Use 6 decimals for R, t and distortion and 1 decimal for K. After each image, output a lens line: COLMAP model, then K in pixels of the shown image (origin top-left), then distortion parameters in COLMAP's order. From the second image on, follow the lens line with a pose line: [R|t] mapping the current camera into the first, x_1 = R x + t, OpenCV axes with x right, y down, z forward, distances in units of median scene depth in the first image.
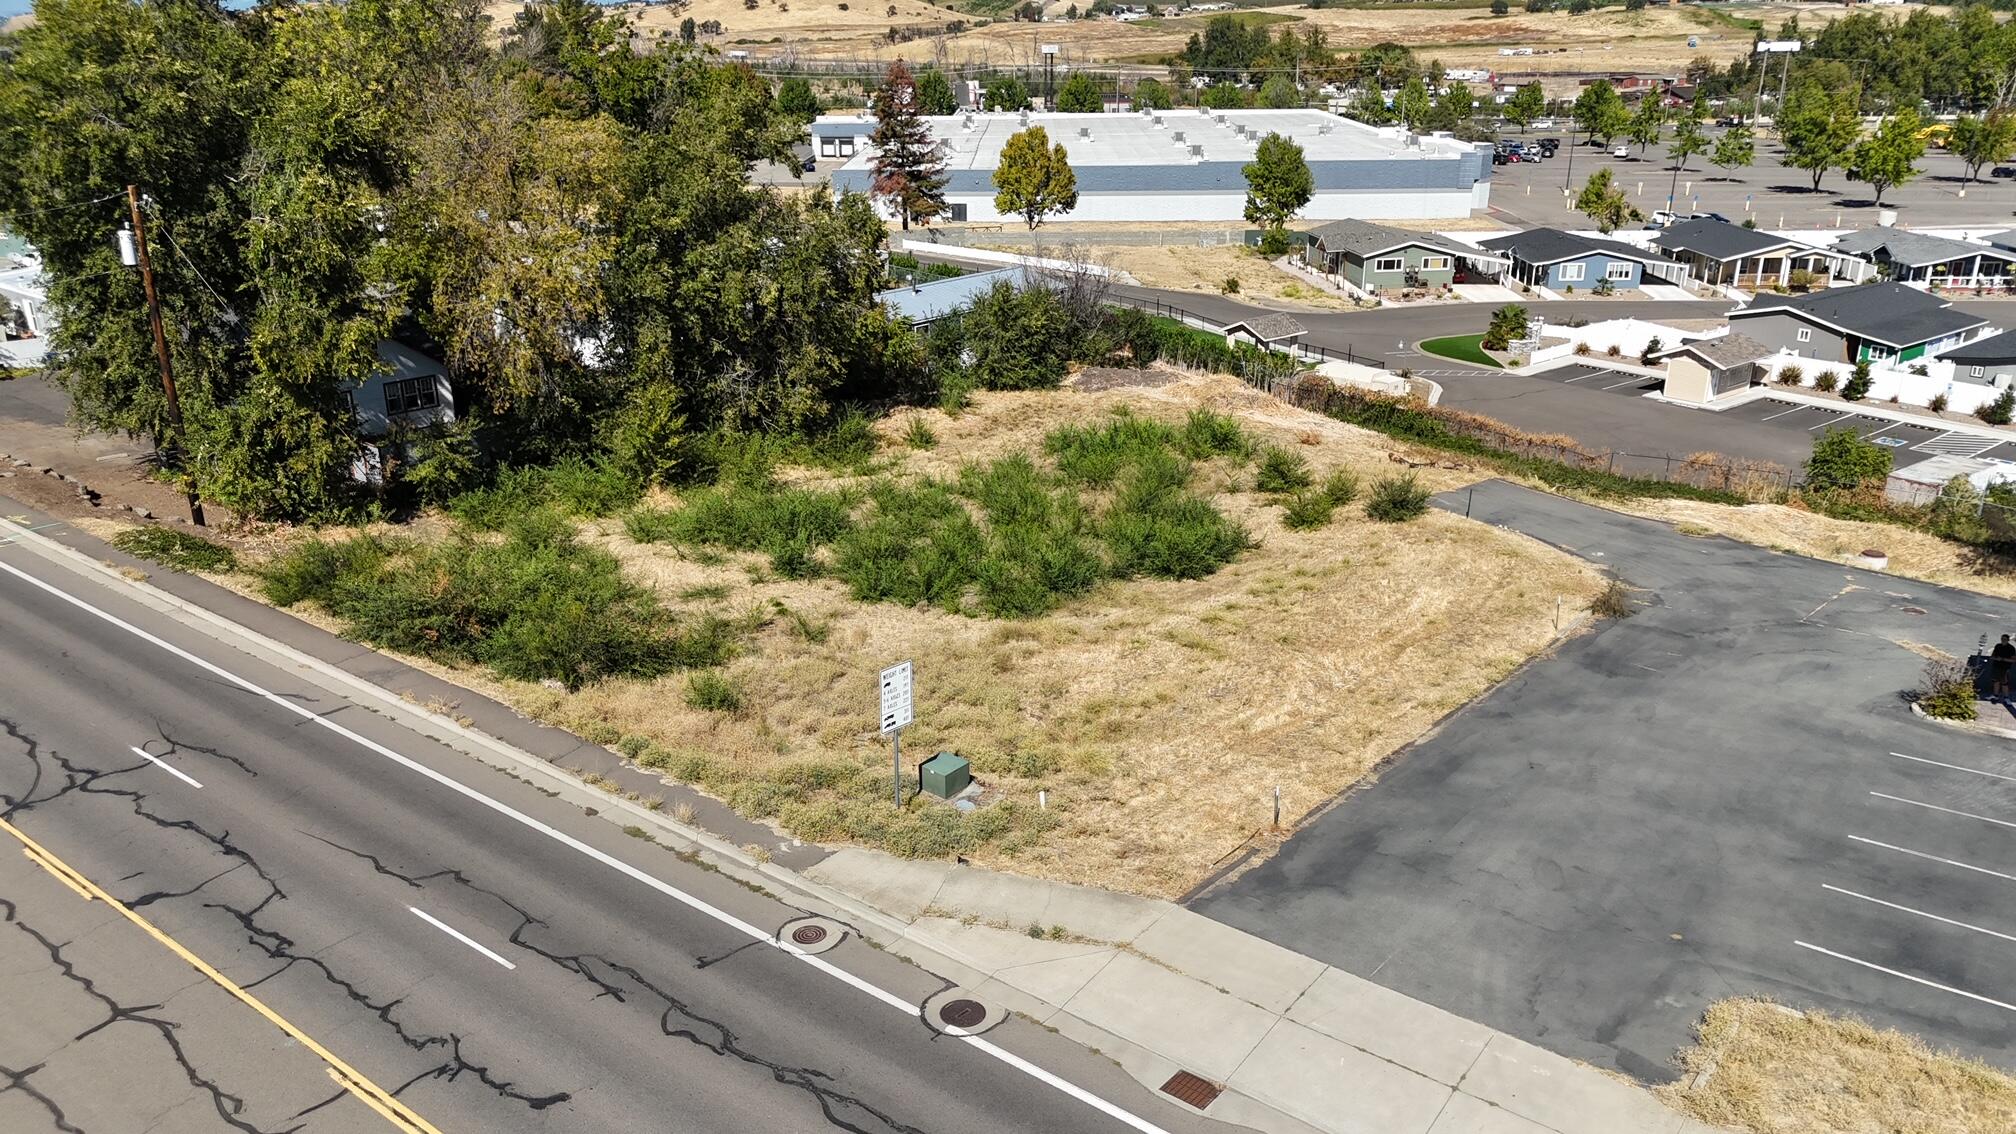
lens RADIAL K [[1485.1, 0, 1011.5], [0, 1485.1, 556.4], [0, 0, 1]] dist [0.063670, -0.055281]
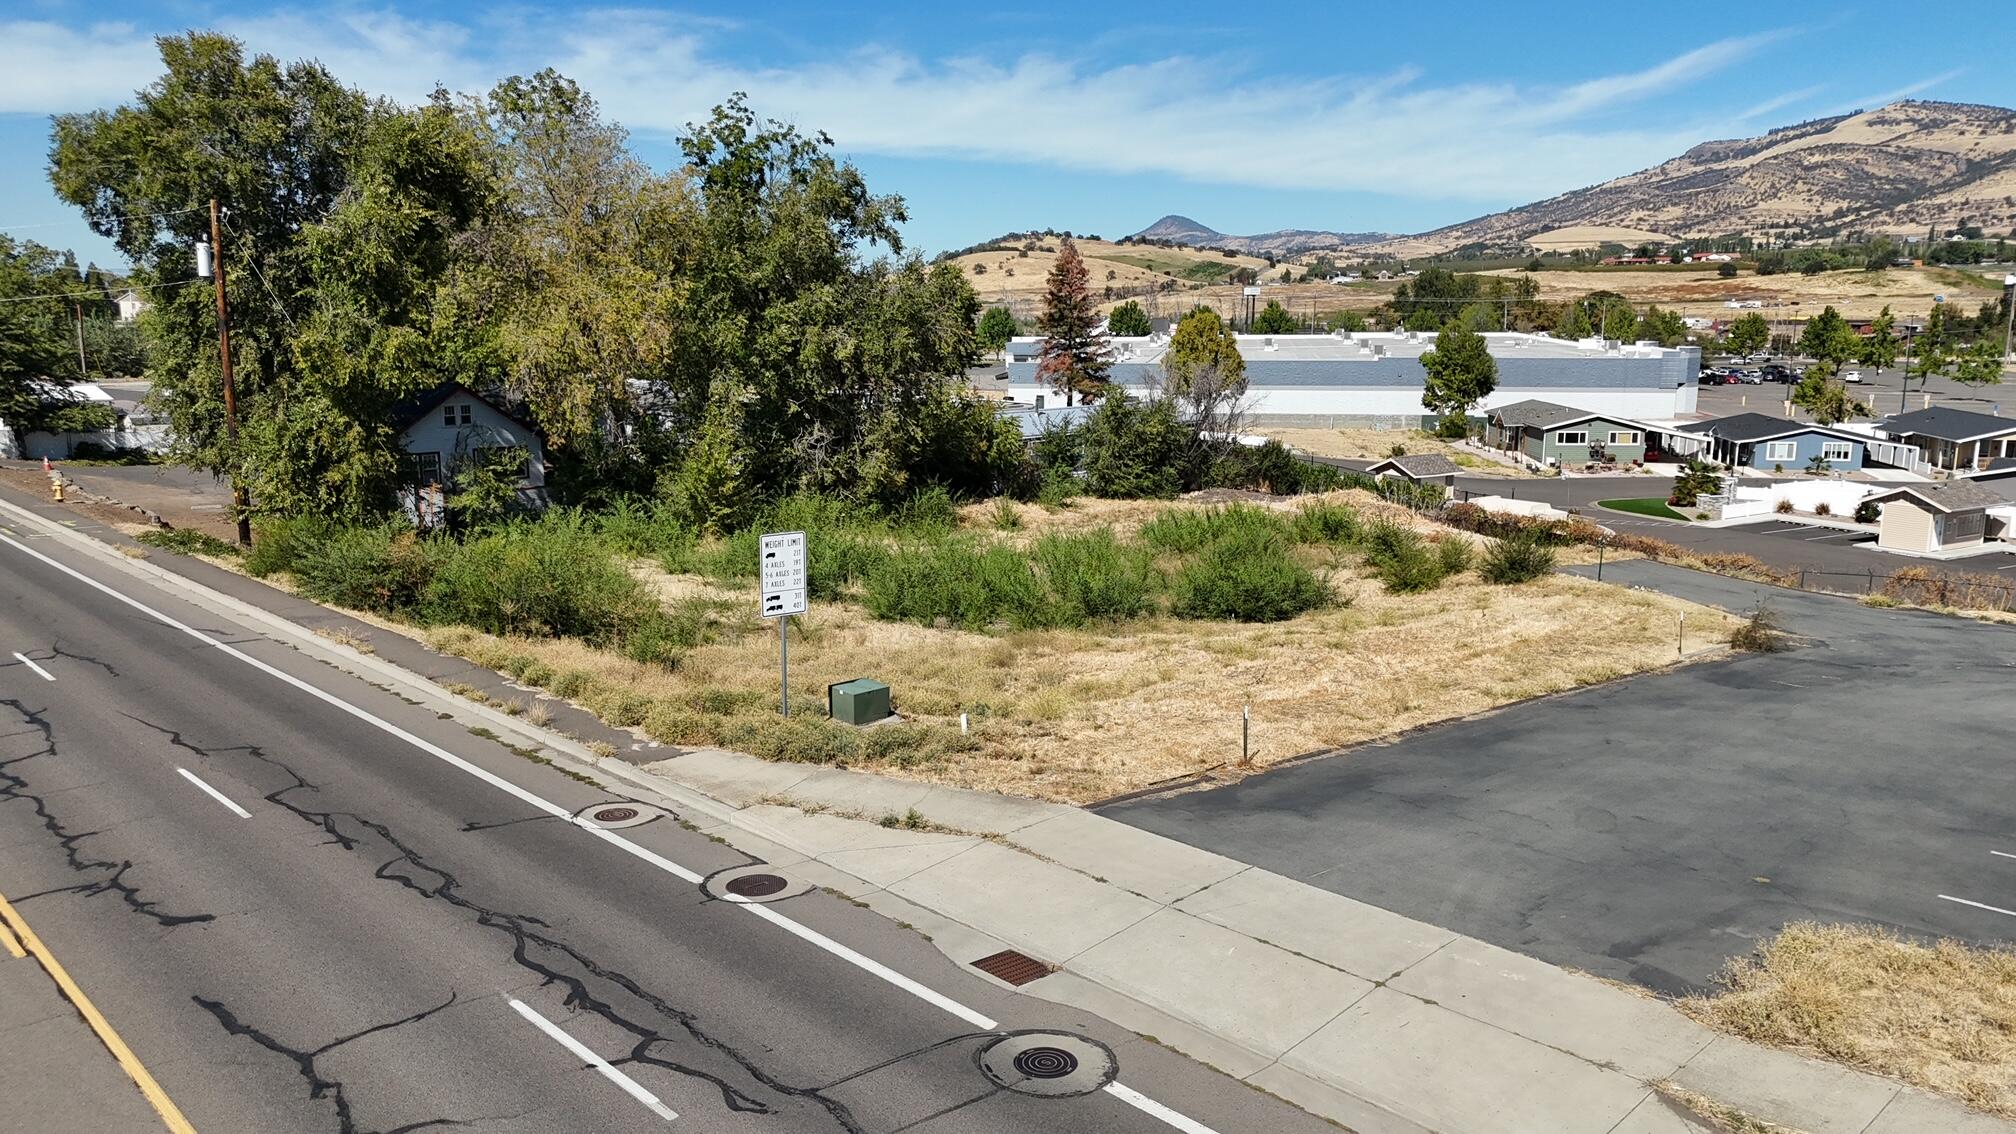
lens RADIAL K [[1485.1, 0, 1011.5], [0, 1485.1, 556.4], [0, 0, 1]] dist [0.063670, -0.055281]
pose [[0.989480, 0.030711, -0.141372, 0.099275], [-0.054077, 0.984887, -0.164537, 0.128468], [0.134182, 0.170451, 0.976187, 0.120156]]
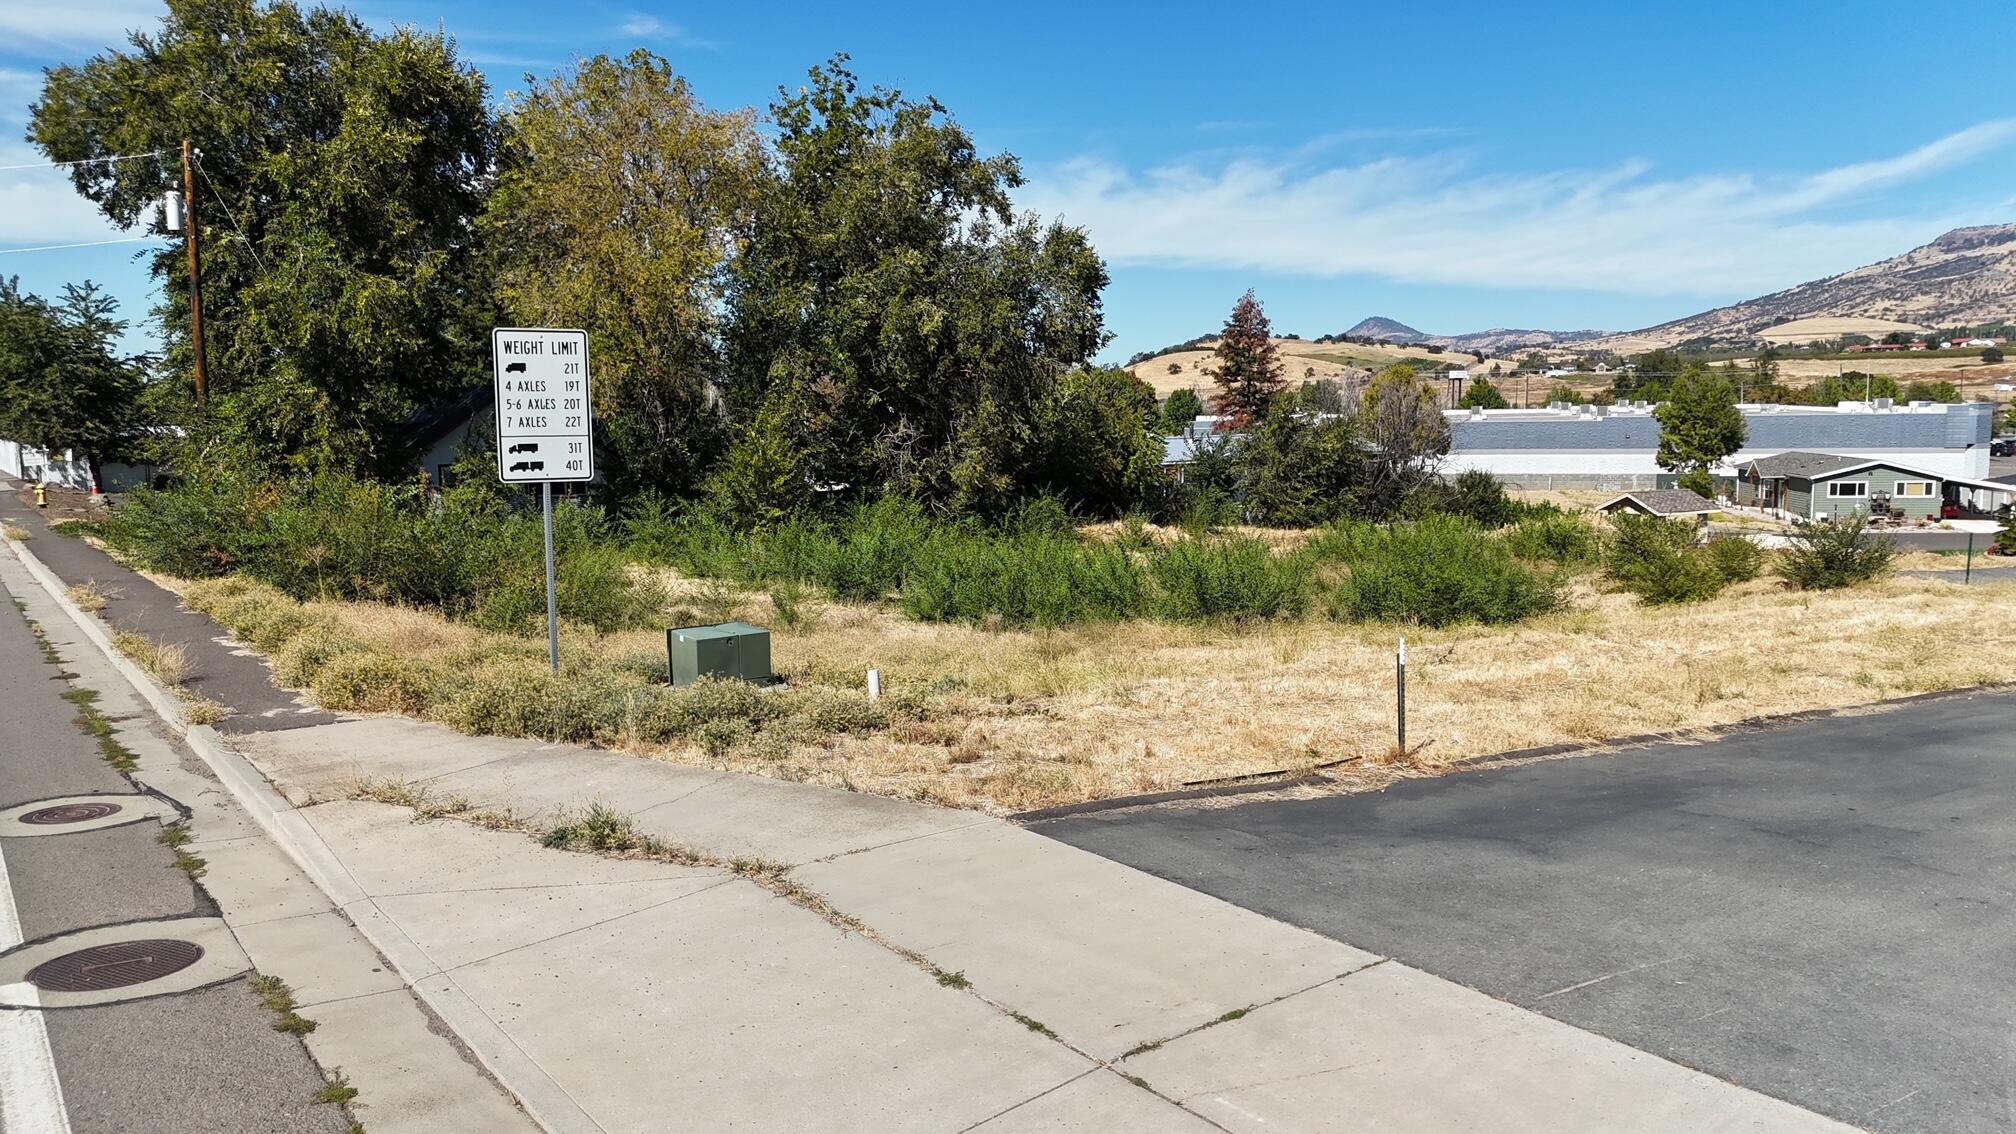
lens RADIAL K [[1485.1, 0, 1011.5], [0, 1485.1, 556.4], [0, 0, 1]] dist [0.063670, -0.055281]
pose [[0.961846, 0.022137, -0.272695, 0.112552], [-0.085757, 0.970886, -0.223664, 0.138198], [0.259804, 0.238516, 0.935741, 0.366415]]
